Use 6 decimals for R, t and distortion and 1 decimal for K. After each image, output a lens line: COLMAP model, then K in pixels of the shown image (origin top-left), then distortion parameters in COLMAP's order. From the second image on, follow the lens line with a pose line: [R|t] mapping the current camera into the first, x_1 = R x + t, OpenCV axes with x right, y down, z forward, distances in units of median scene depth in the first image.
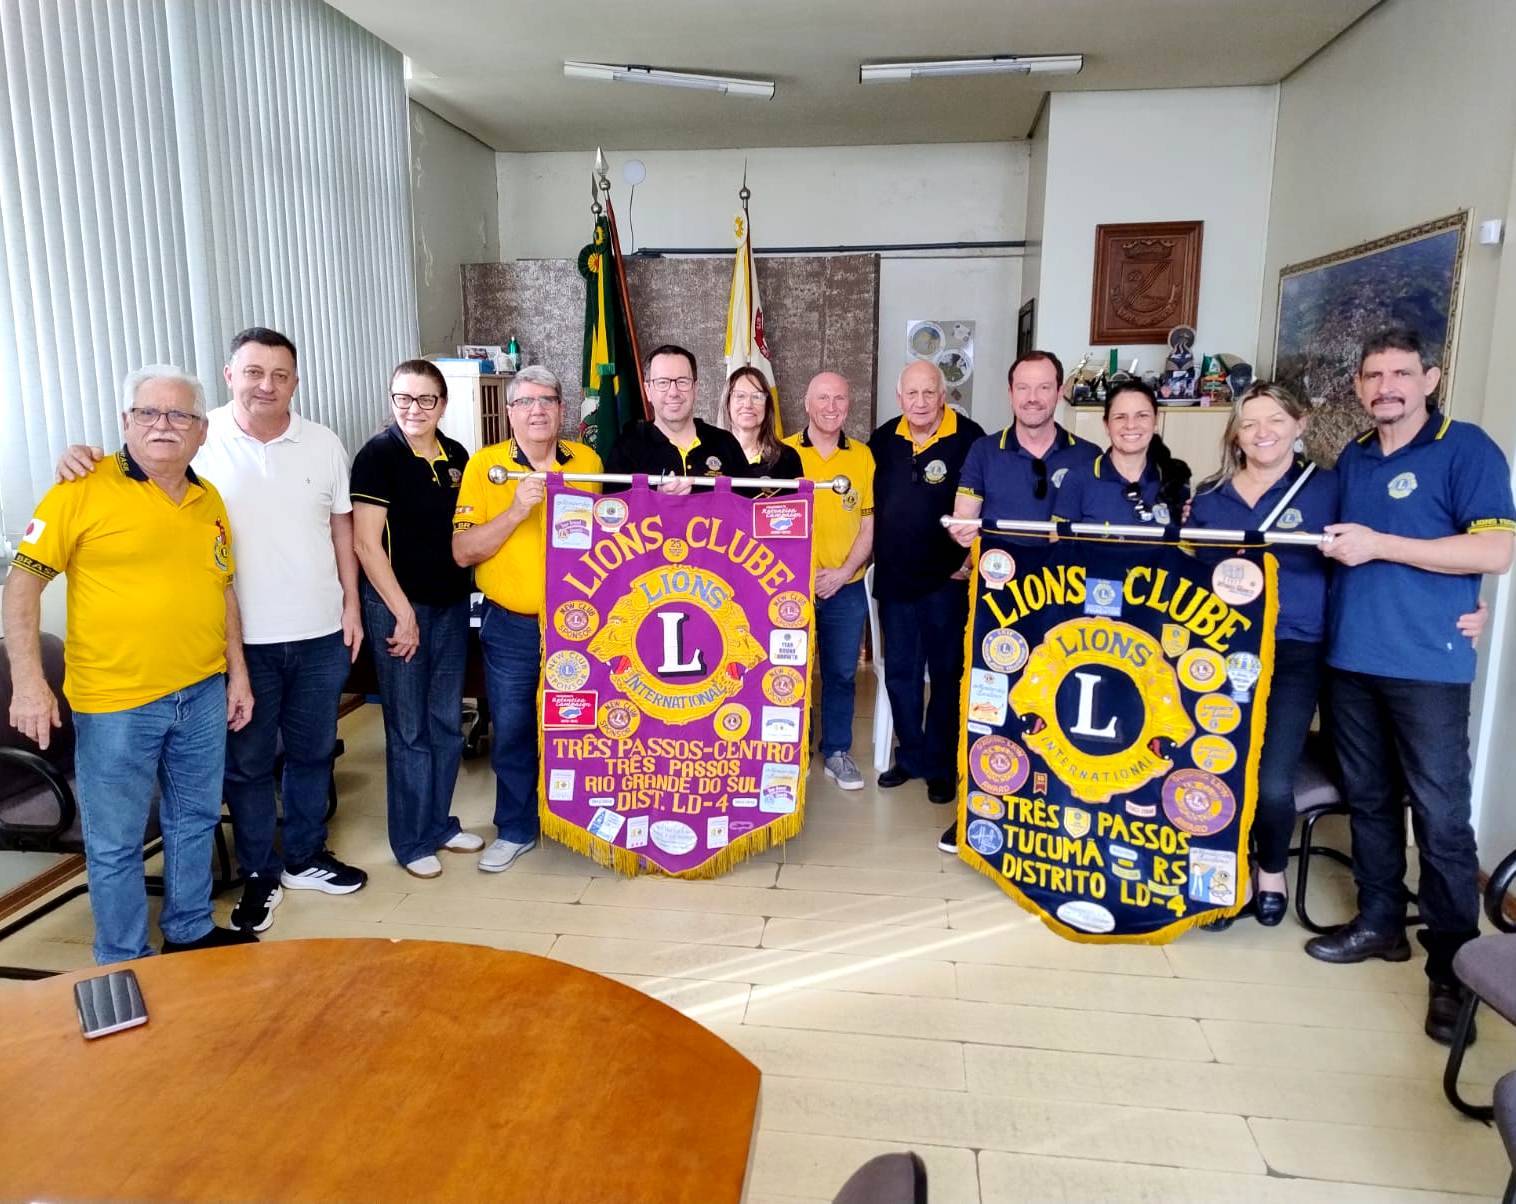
lens RADIAL K [[1166.4, 0, 747.7], [0, 1166.4, 601.1], [0, 0, 1]] dist [0.003349, 0.003149]
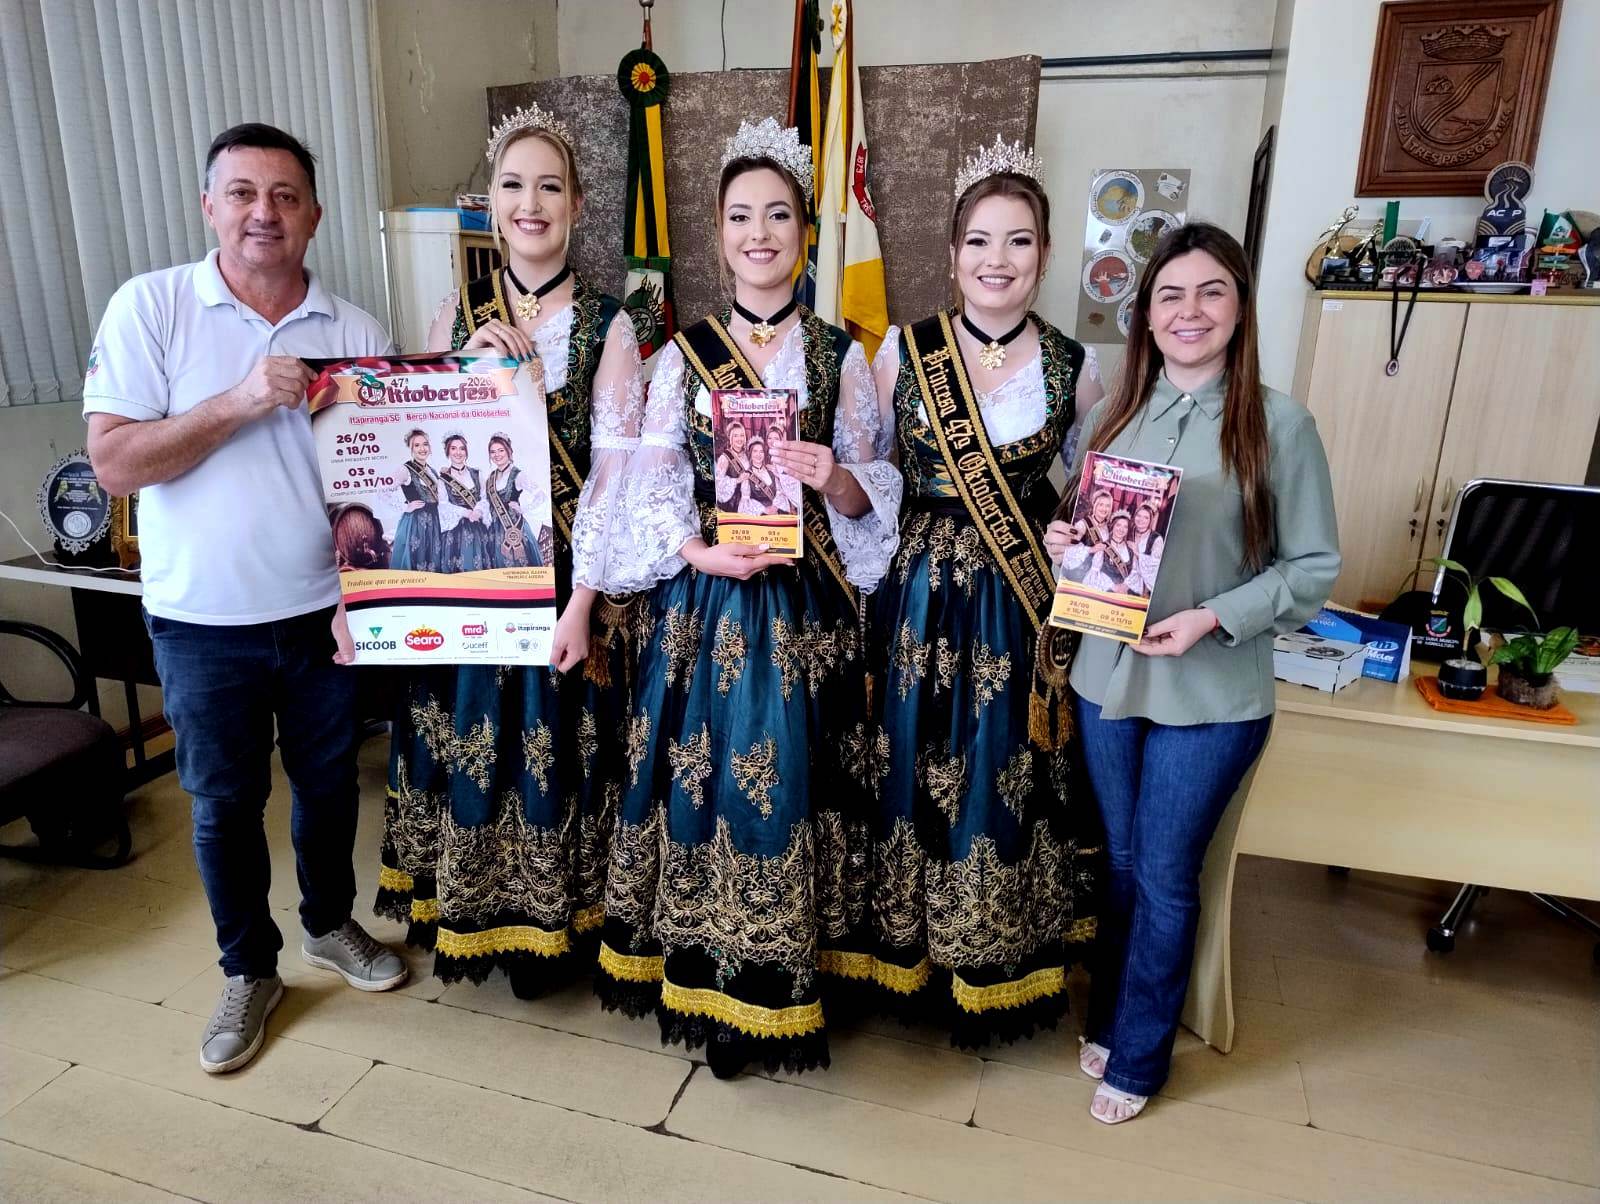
lens RADIAL K [[1137.1, 0, 814.1], [0, 1137.1, 611.8], [0, 0, 1]] dist [-0.005783, -0.011649]
pose [[0.987095, 0.059572, -0.148644, 0.104177], [-0.044853, 0.993928, 0.100480, -0.039747], [0.153727, -0.092516, 0.983773, 0.313722]]
